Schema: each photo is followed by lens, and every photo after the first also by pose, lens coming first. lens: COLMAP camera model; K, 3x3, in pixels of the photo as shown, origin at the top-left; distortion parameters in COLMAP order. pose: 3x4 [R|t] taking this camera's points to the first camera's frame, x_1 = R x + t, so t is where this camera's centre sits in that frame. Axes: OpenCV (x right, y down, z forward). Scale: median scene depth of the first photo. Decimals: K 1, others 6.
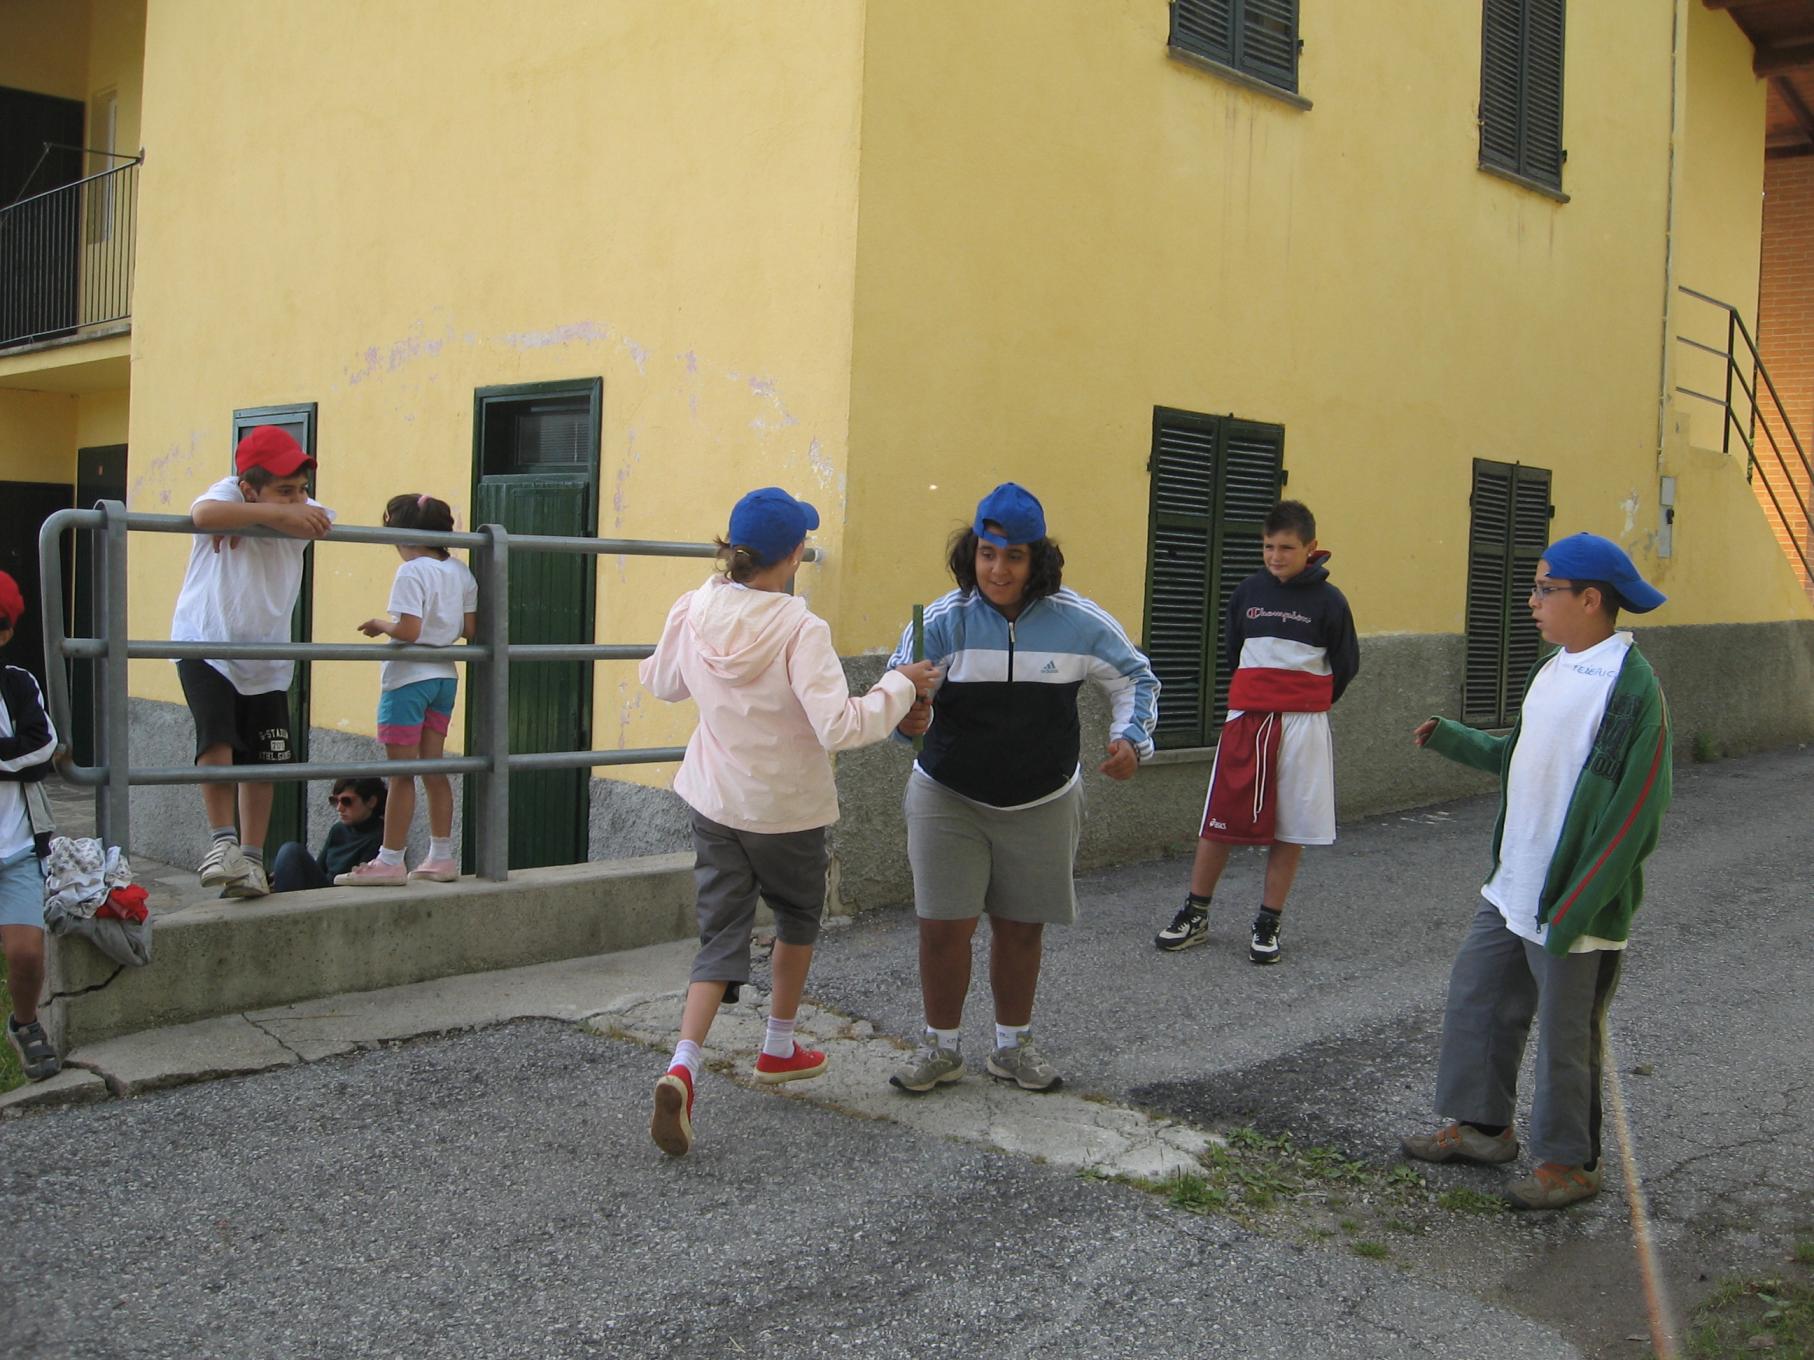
lens RADIAL K [[1876.2, 0, 922.1], [0, 1876.2, 676.7], [0, 0, 1]] dist [-0.135955, 0.066651]
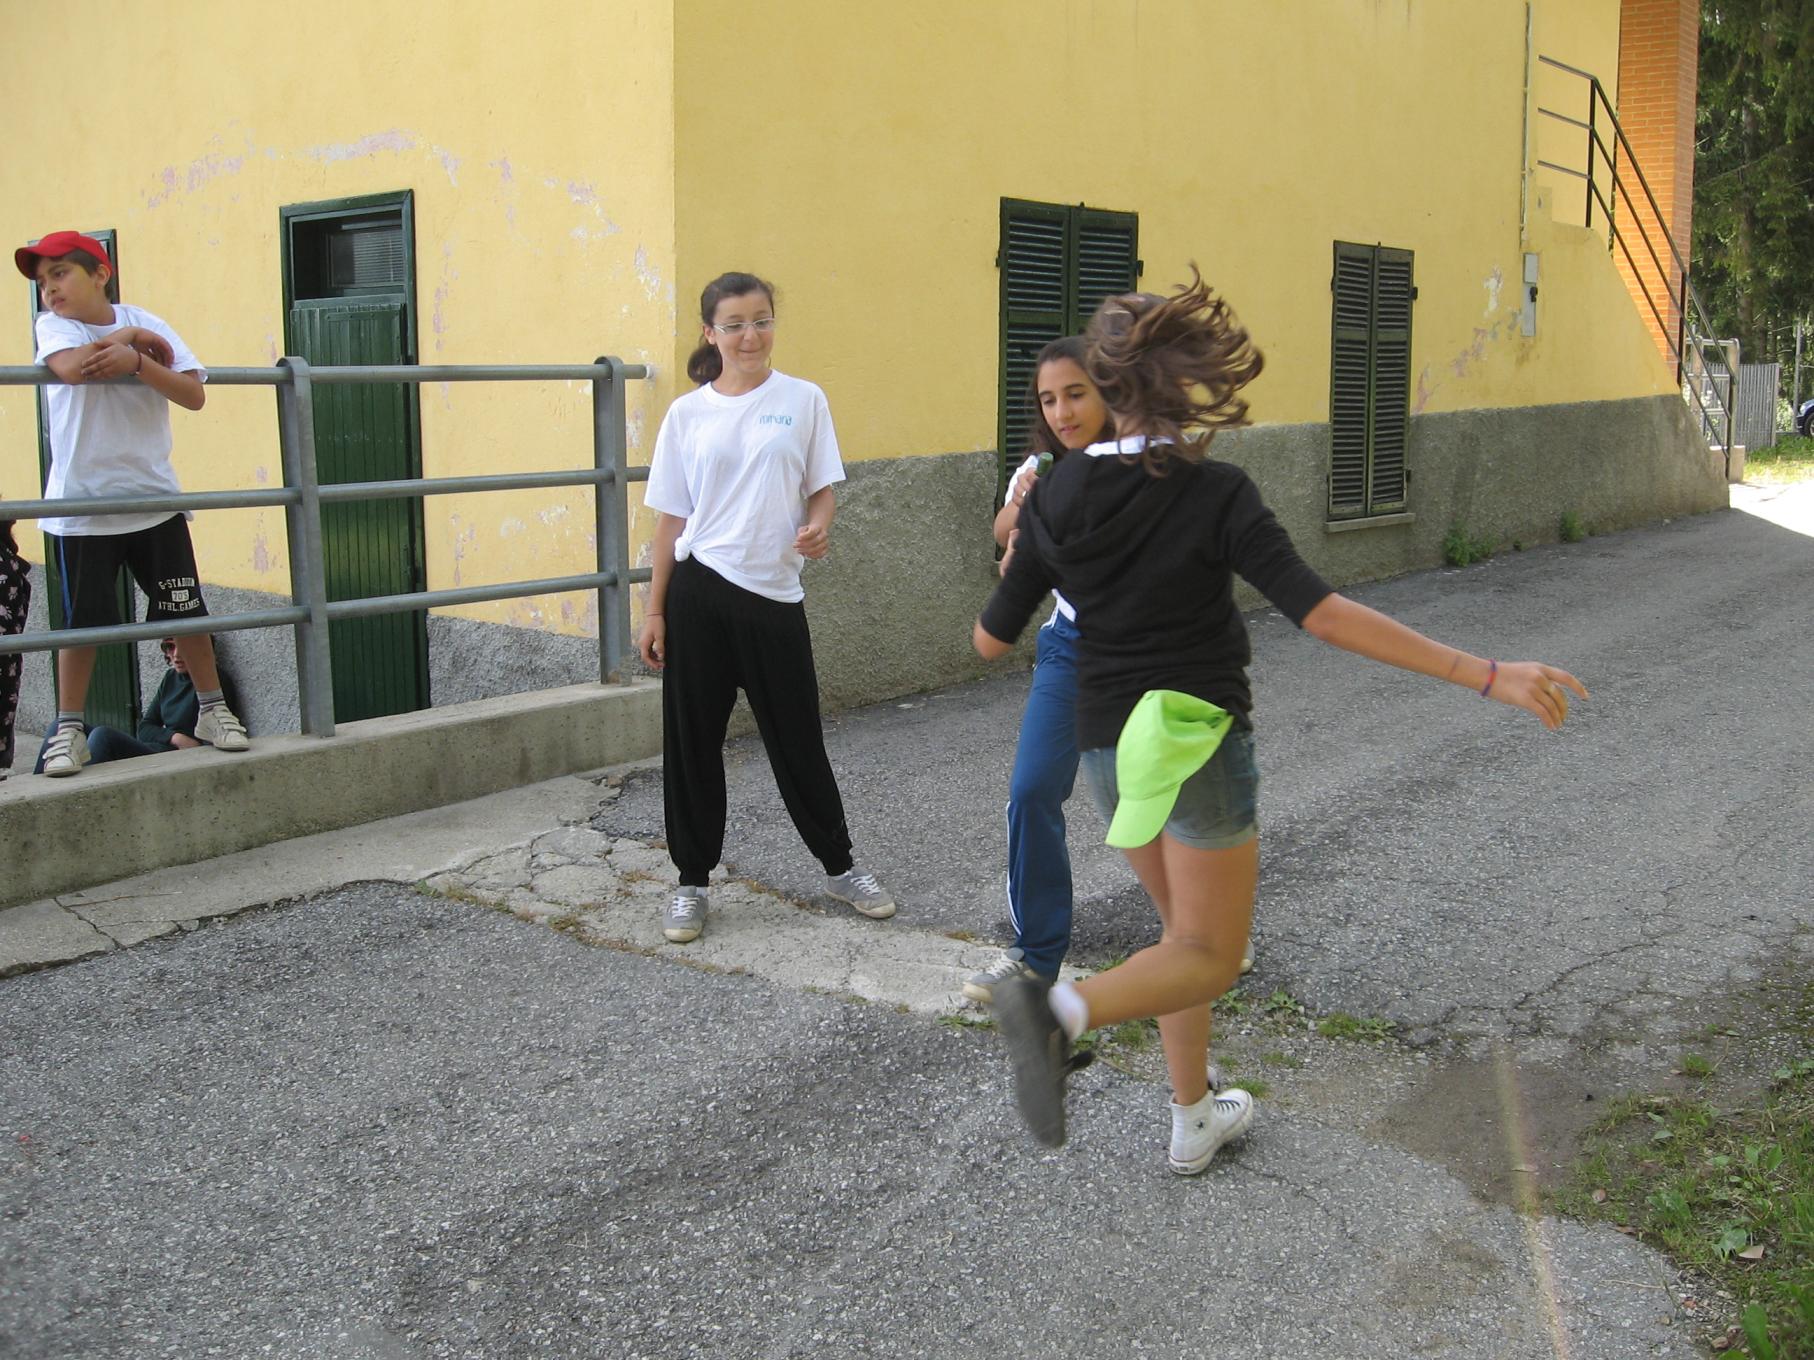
lens RADIAL K [[1875.3, 0, 928.2], [0, 1875.3, 678.4], [0, 0, 1]] dist [-0.135313, 0.066955]
pose [[0.996454, -0.049945, 0.067710, 0.018280], [0.042326, 0.993071, 0.109625, -0.011704], [-0.072716, -0.106370, 0.991664, 0.061201]]
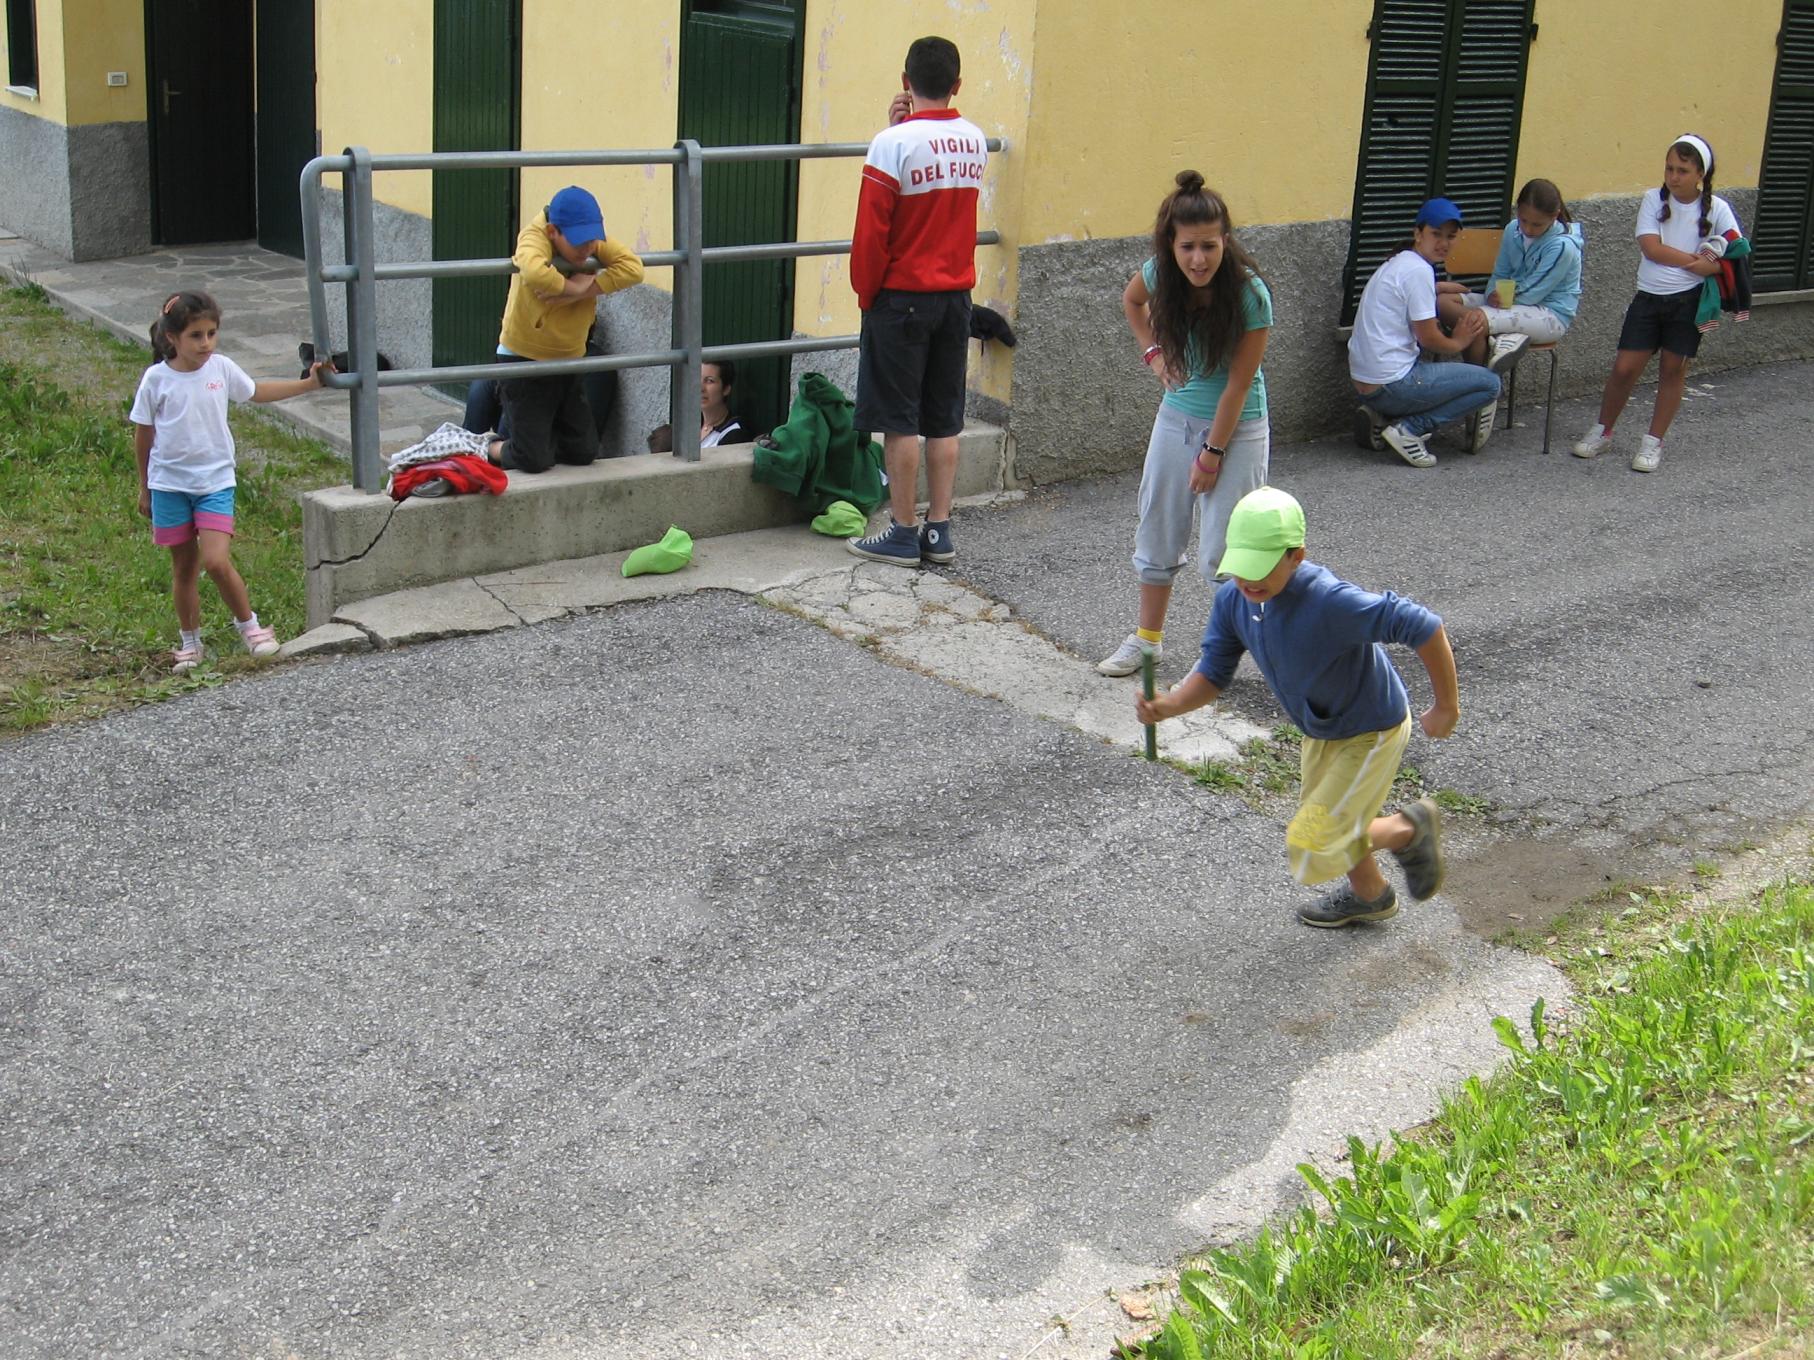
lens RADIAL K [[2499.8, 0, 951.4], [0, 2499.8, 696.9], [0, 0, 1]] dist [-0.135105, 0.021643]
pose [[0.988873, 0.063323, -0.134609, 0.167919], [-0.025594, 0.963806, 0.265375, -0.189433], [0.146541, -0.258977, 0.954702, -0.545742]]
